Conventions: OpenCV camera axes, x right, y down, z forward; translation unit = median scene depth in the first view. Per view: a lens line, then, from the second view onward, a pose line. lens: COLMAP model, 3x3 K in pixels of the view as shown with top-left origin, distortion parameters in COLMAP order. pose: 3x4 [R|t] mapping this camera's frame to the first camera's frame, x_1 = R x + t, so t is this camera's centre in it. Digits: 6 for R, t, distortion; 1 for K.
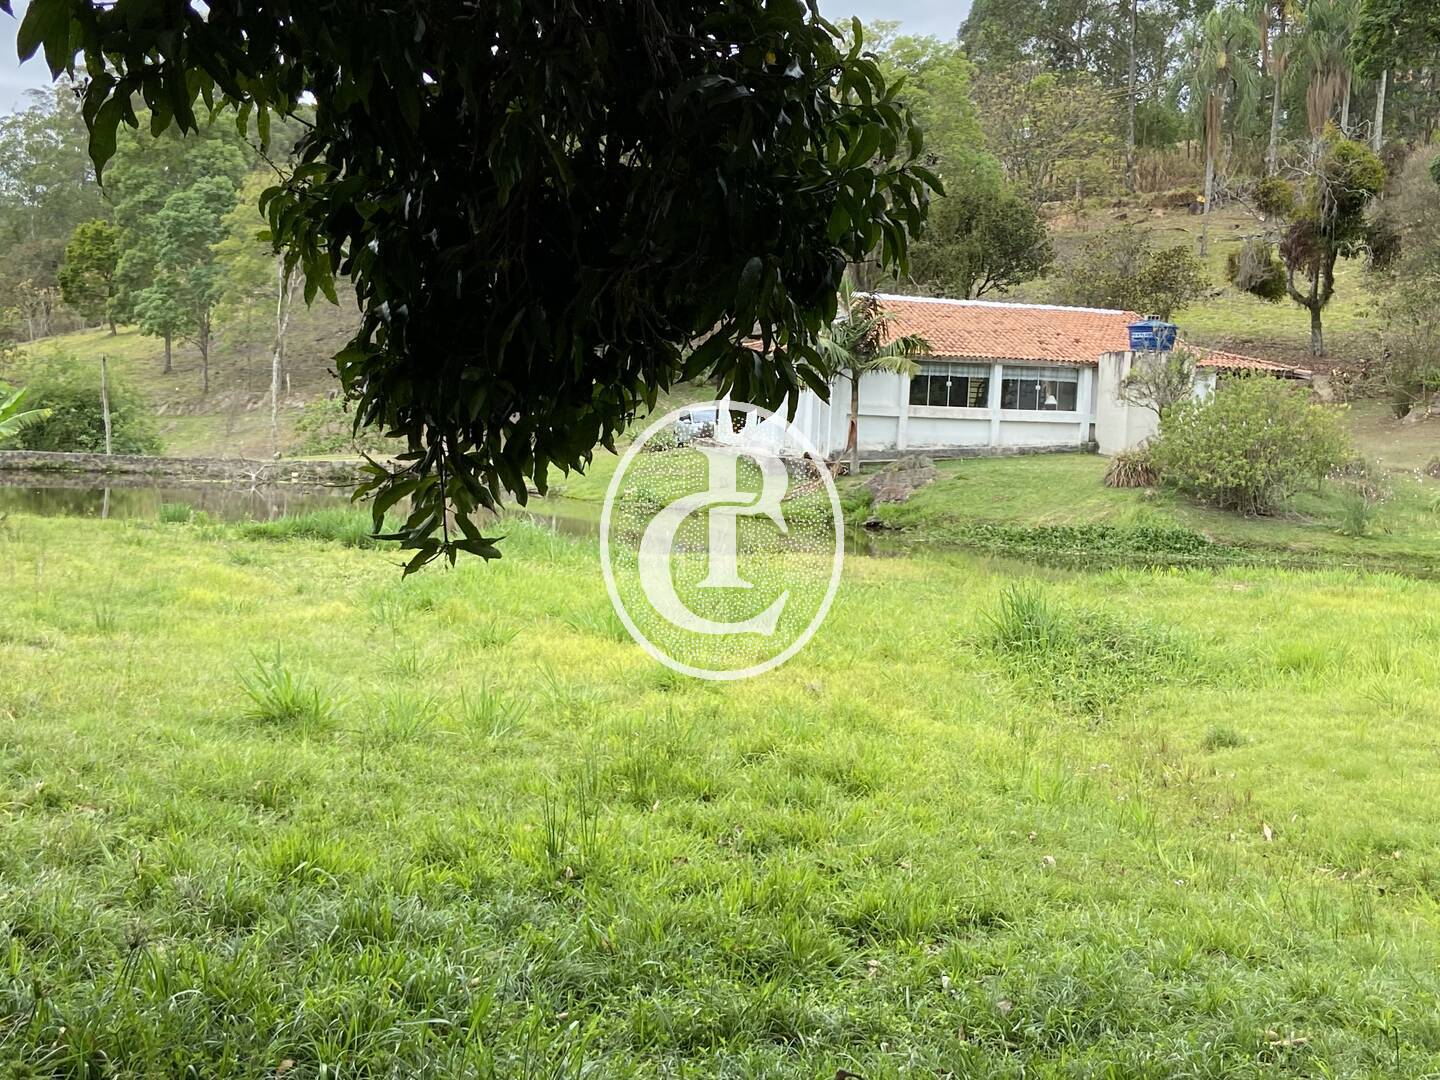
lens RADIAL K [[1801.5, 0, 720.6], [0, 1801.5, 545.1], [0, 0, 1]] dist [0.094122, 0.000000]
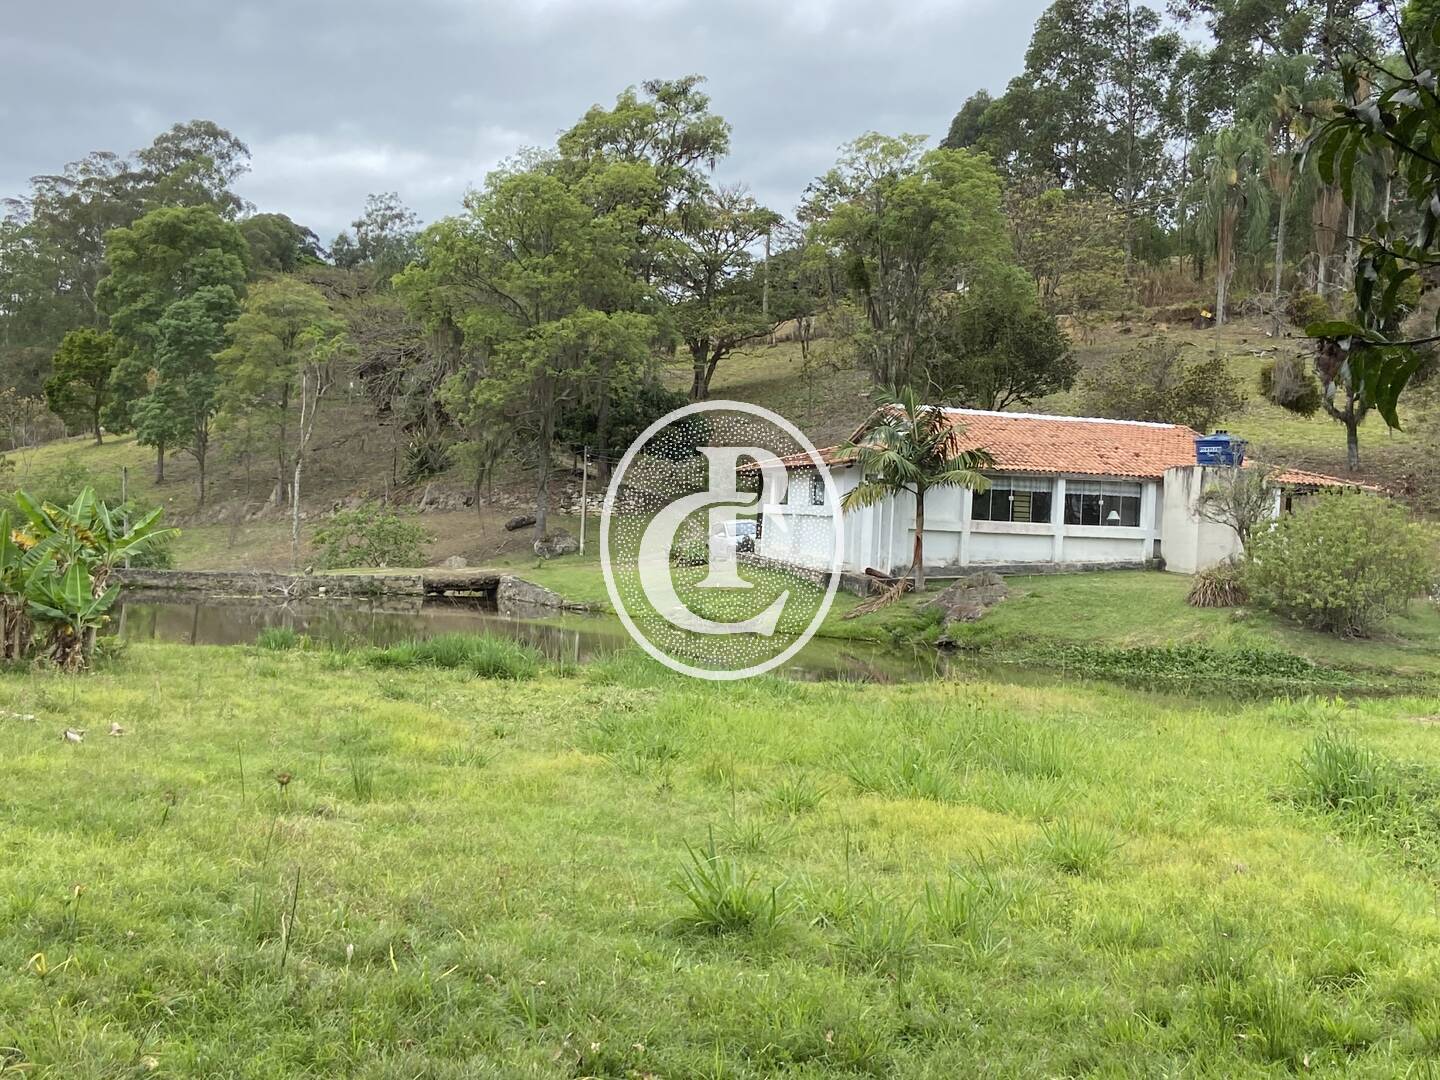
lens RADIAL K [[1801.5, 0, 721.0], [0, 1801.5, 547.0], [0, 0, 1]] dist [0.094122, 0.000000]
pose [[0.999688, 0.002881, 0.024807, -0.047916], [-0.001409, 0.998246, -0.059180, -0.004765], [-0.024934, 0.059127, 0.997939, 0.031462]]
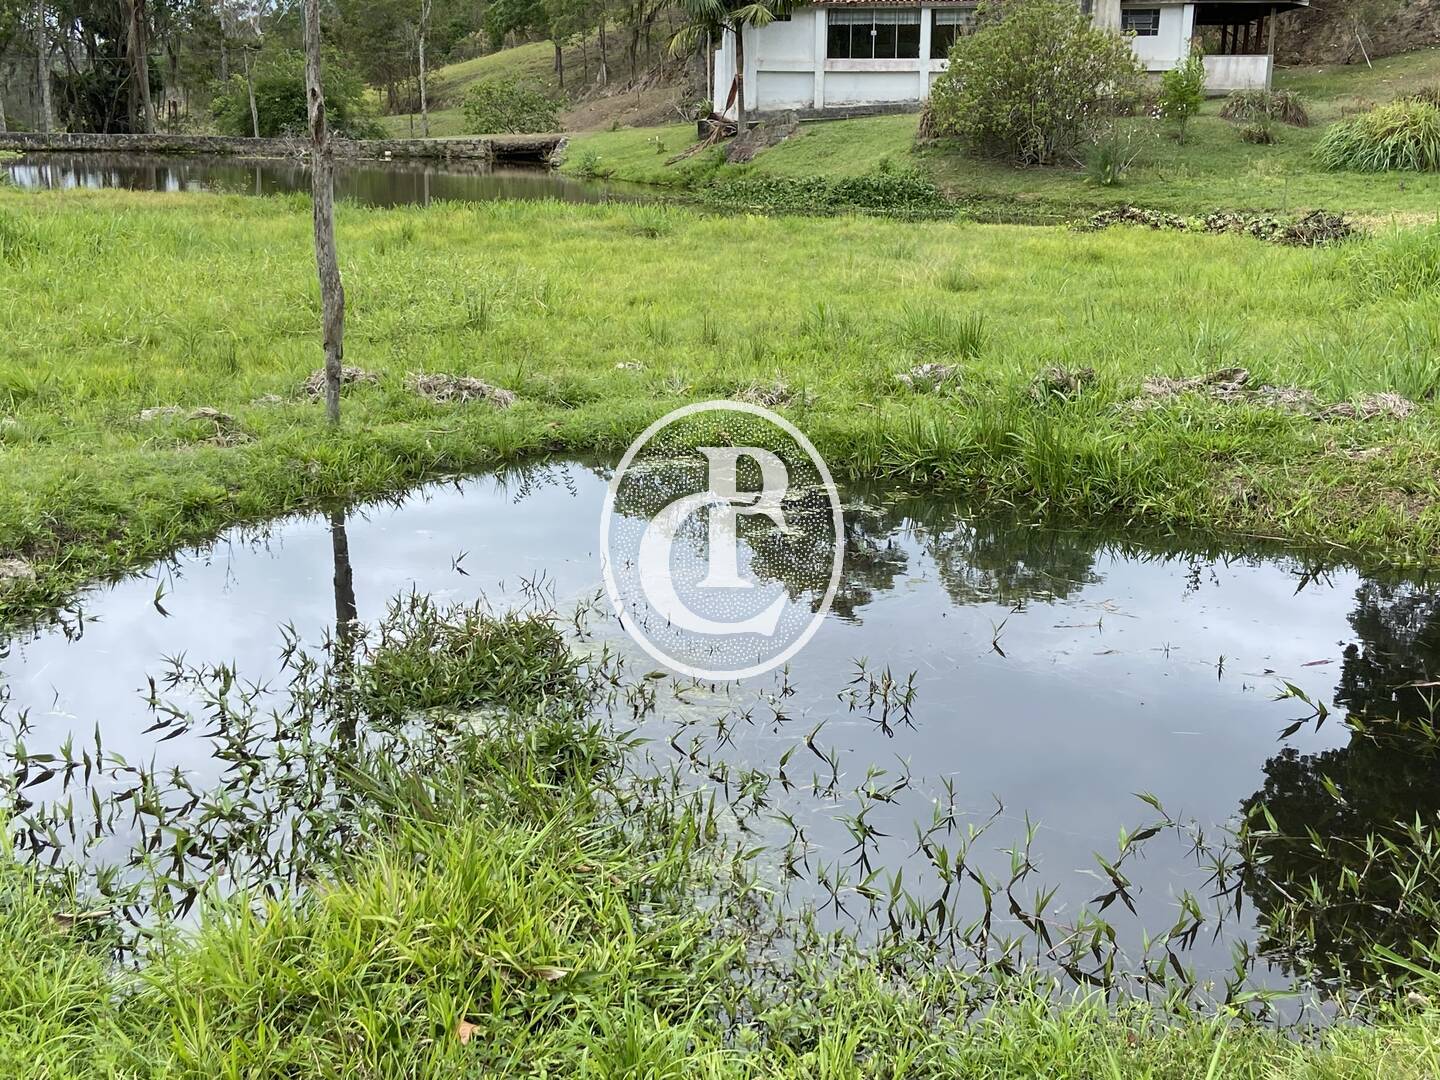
lens RADIAL K [[1801.5, 0, 730.4], [0, 1801.5, 539.4], [0, 0, 1]] dist [0.094122, 0.000000]
pose [[0.922109, 0.057827, -0.382584, 0.386673], [0.003032, 0.987659, 0.156591, 0.019628], [0.386917, -0.145554, 0.910554, 0.069687]]
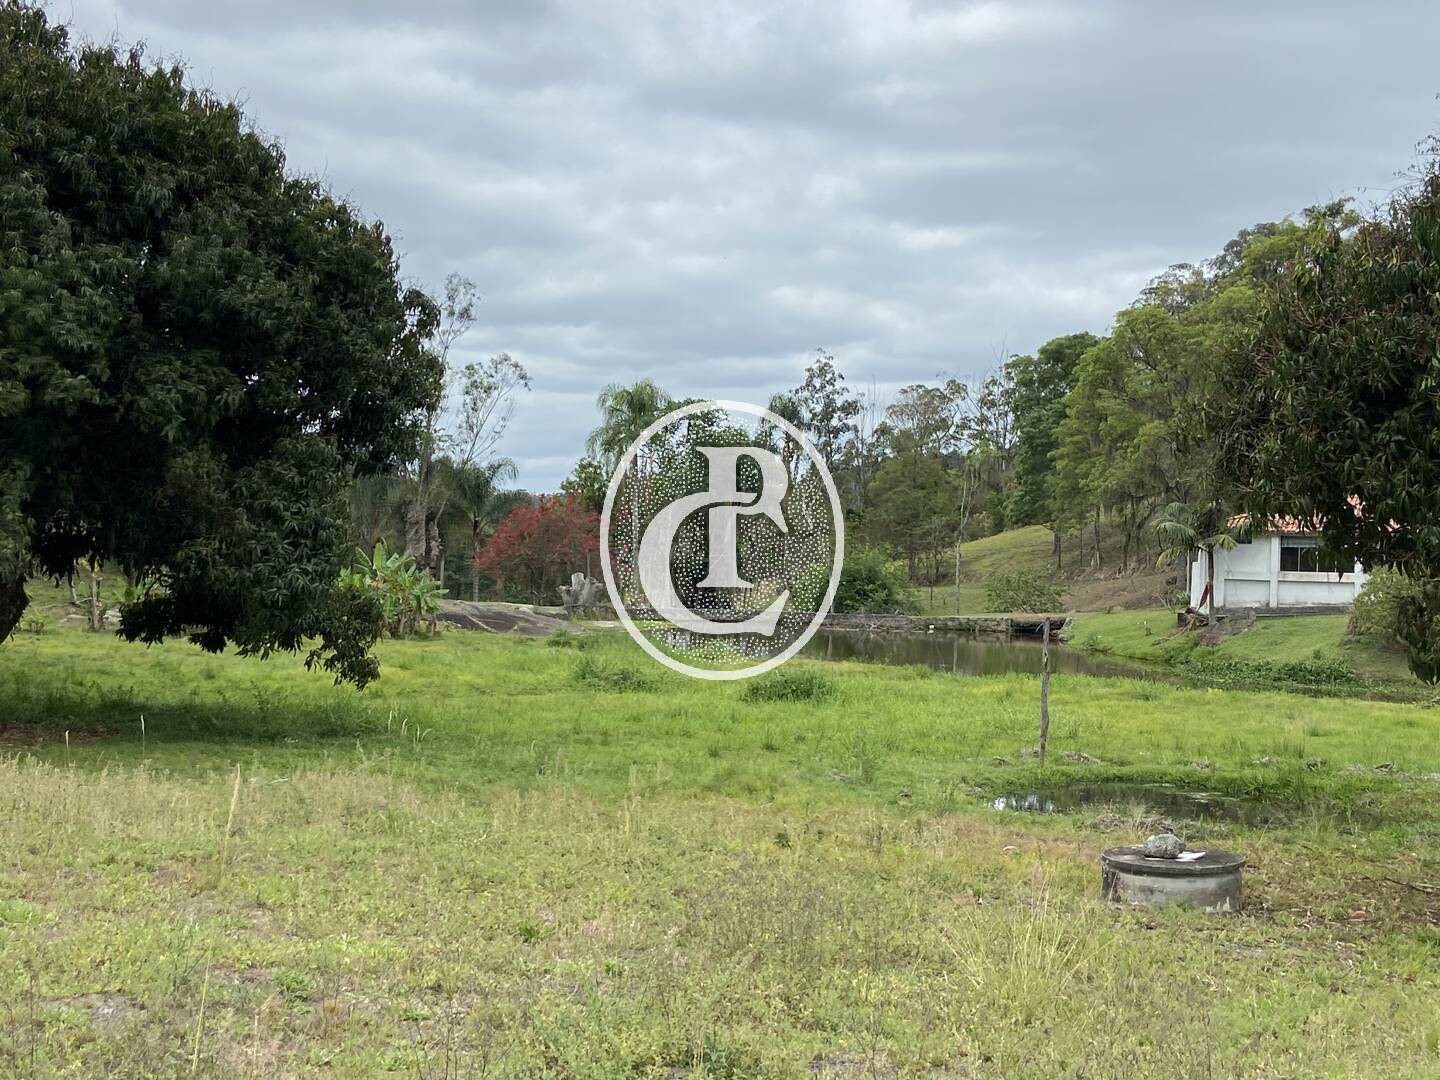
lens RADIAL K [[1801.5, 0, 730.2], [0, 1801.5, 553.0], [0, 0, 1]] dist [0.094122, 0.000000]
pose [[0.791887, -0.020637, -0.610319, 0.508554], [-0.034727, 0.996290, -0.078746, 0.020039], [0.609679, 0.083553, 0.788232, -0.204706]]
